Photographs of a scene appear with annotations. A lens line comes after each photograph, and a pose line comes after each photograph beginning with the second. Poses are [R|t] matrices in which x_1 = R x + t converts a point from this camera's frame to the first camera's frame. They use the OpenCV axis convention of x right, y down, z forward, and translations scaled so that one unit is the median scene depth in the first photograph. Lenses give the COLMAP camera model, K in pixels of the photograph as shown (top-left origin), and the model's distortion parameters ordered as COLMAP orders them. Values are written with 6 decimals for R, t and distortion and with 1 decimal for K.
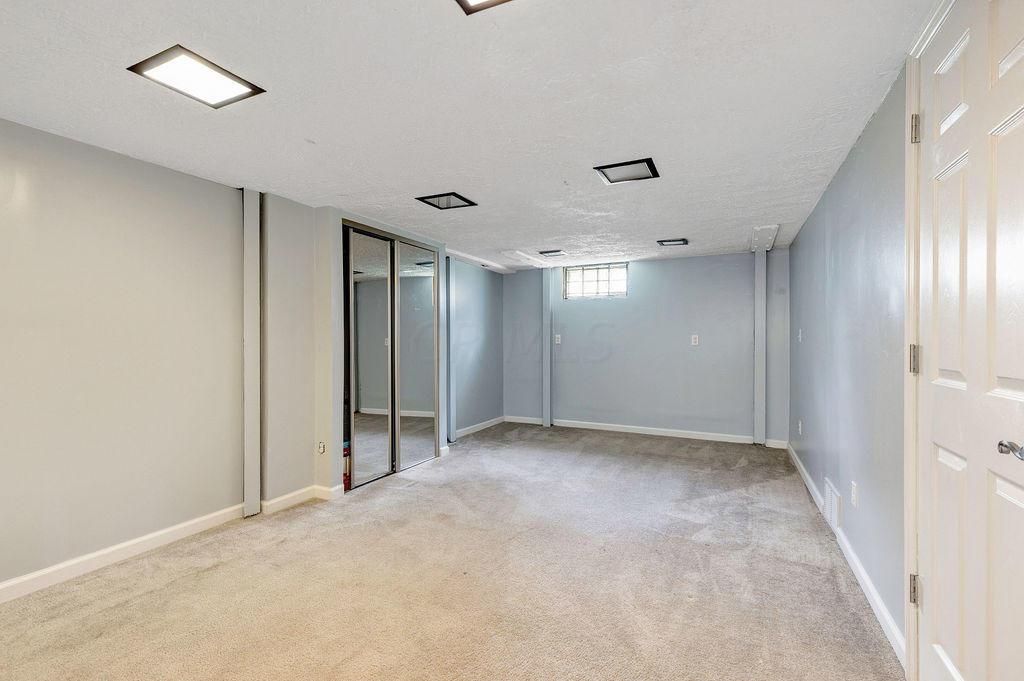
lens RADIAL K [[463.6, 0, 513.1], [0, 463.6, 346.3], [0, 0, 1]] dist [0.017089, -0.000048]
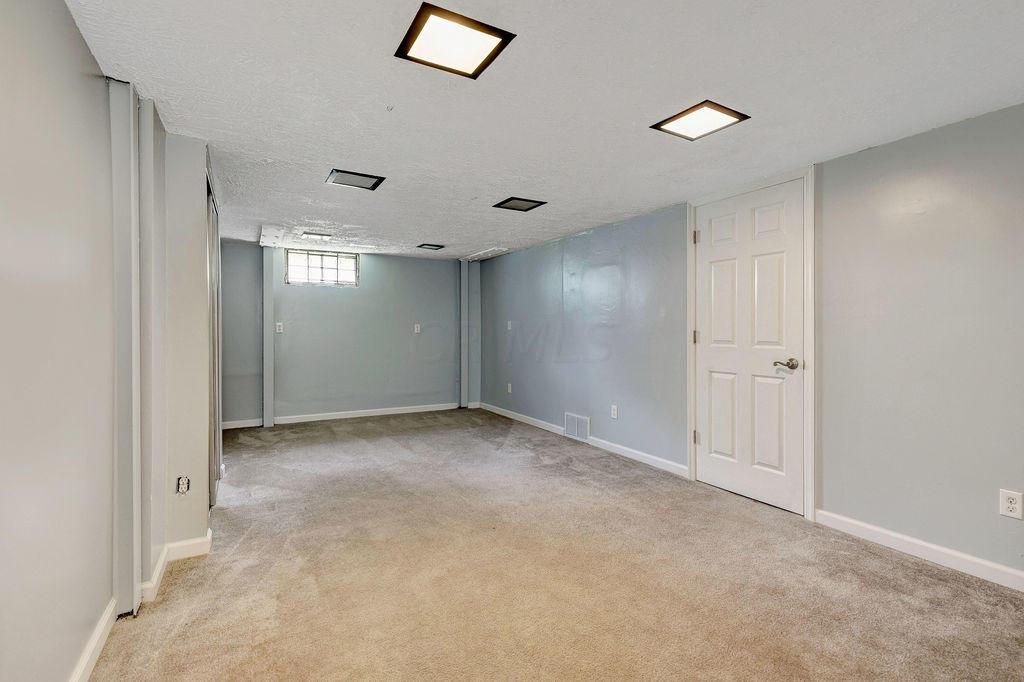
lens RADIAL K [[463.6, 0, 514.7], [0, 463.6, 330.3], [0, 0, 1]] dist [0.017089, -0.000048]
pose [[0.565325, -0.001923, 0.824866, -0.444781], [0.010187, 0.999937, -0.004650, -0.000832], [-0.824805, 0.011032, 0.565310, 0.127636]]
